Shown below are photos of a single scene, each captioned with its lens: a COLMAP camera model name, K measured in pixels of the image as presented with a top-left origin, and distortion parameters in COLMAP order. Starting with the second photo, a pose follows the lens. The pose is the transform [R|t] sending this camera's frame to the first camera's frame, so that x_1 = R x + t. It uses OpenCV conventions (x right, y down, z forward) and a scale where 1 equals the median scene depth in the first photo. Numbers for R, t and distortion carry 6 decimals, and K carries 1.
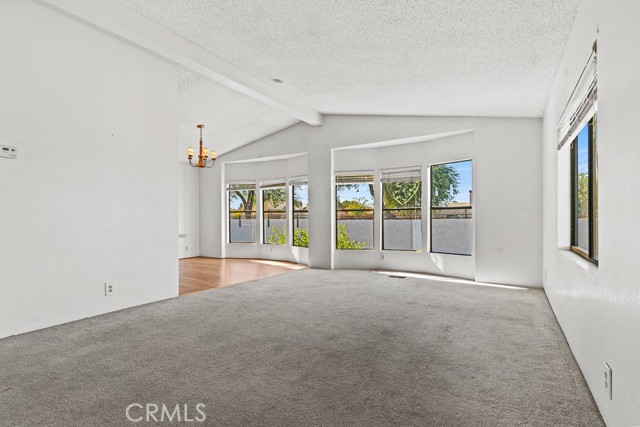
lens RADIAL K [[311.7, 0, 318.8], [0, 311.7, 219.3], [0, 0, 1]] dist [0.003050, -0.001766]
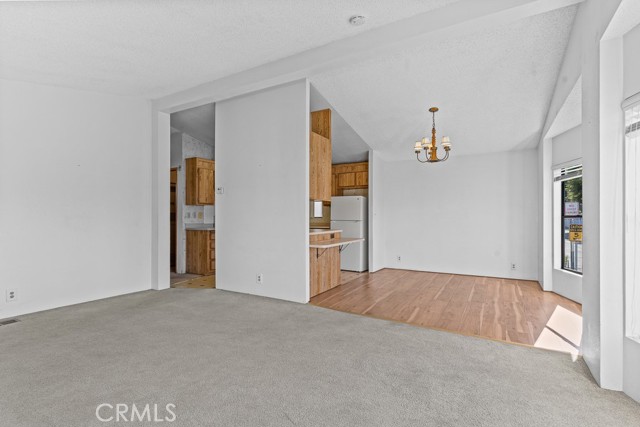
lens RADIAL K [[311.7, 0, 320.7], [0, 311.7, 217.2], [0, 0, 1]] dist [0.003050, -0.001766]
pose [[0.025898, -0.001607, -0.999663, 0.309679], [-0.005987, 0.999981, -0.001763, -0.019589], [0.999647, 0.006030, 0.025888, 0.543047]]
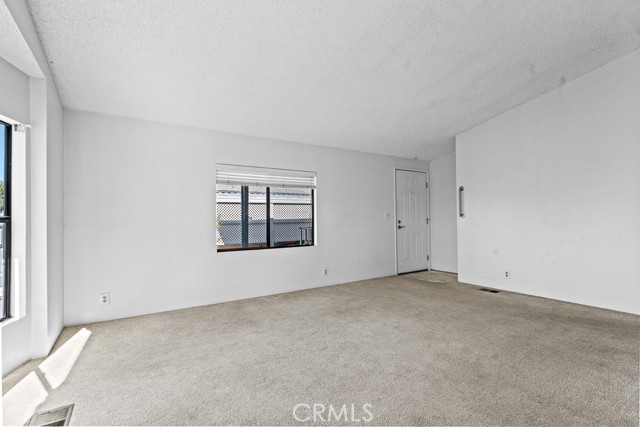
lens RADIAL K [[311.7, 0, 320.1], [0, 311.7, 215.4], [0, 0, 1]] dist [0.003050, -0.001766]
pose [[-0.904562, 0.010763, 0.426206, -0.111342], [0.009522, 0.999942, -0.005043, -0.016459], [-0.426236, -0.000504, -0.904612, 0.807616]]
